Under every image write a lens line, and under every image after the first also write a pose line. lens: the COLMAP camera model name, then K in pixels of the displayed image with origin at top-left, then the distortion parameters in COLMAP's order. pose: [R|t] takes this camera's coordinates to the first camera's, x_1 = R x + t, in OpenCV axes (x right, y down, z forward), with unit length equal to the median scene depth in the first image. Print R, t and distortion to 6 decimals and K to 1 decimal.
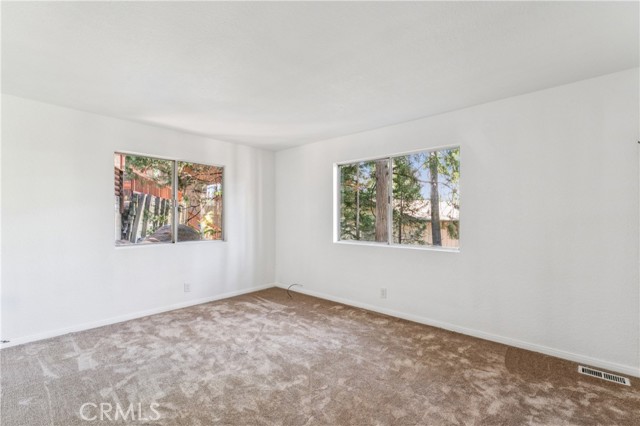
lens RADIAL K [[296.4, 0, 317.6], [0, 296.4, 213.2], [0, 0, 1]] dist [-0.002684, 0.000161]
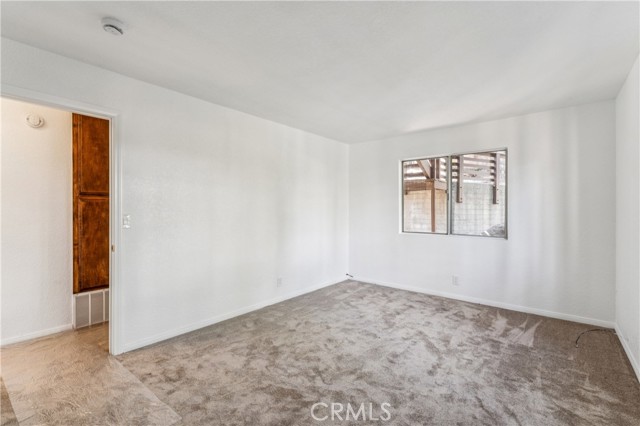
lens RADIAL K [[296.4, 0, 320.4], [0, 296.4, 212.3], [0, 0, 1]] dist [-0.002684, 0.000161]
pose [[0.026656, 0.009760, -0.999597, 0.642011], [0.003858, 0.999944, 0.009866, 0.013186], [0.999637, -0.004119, 0.026617, 0.618259]]
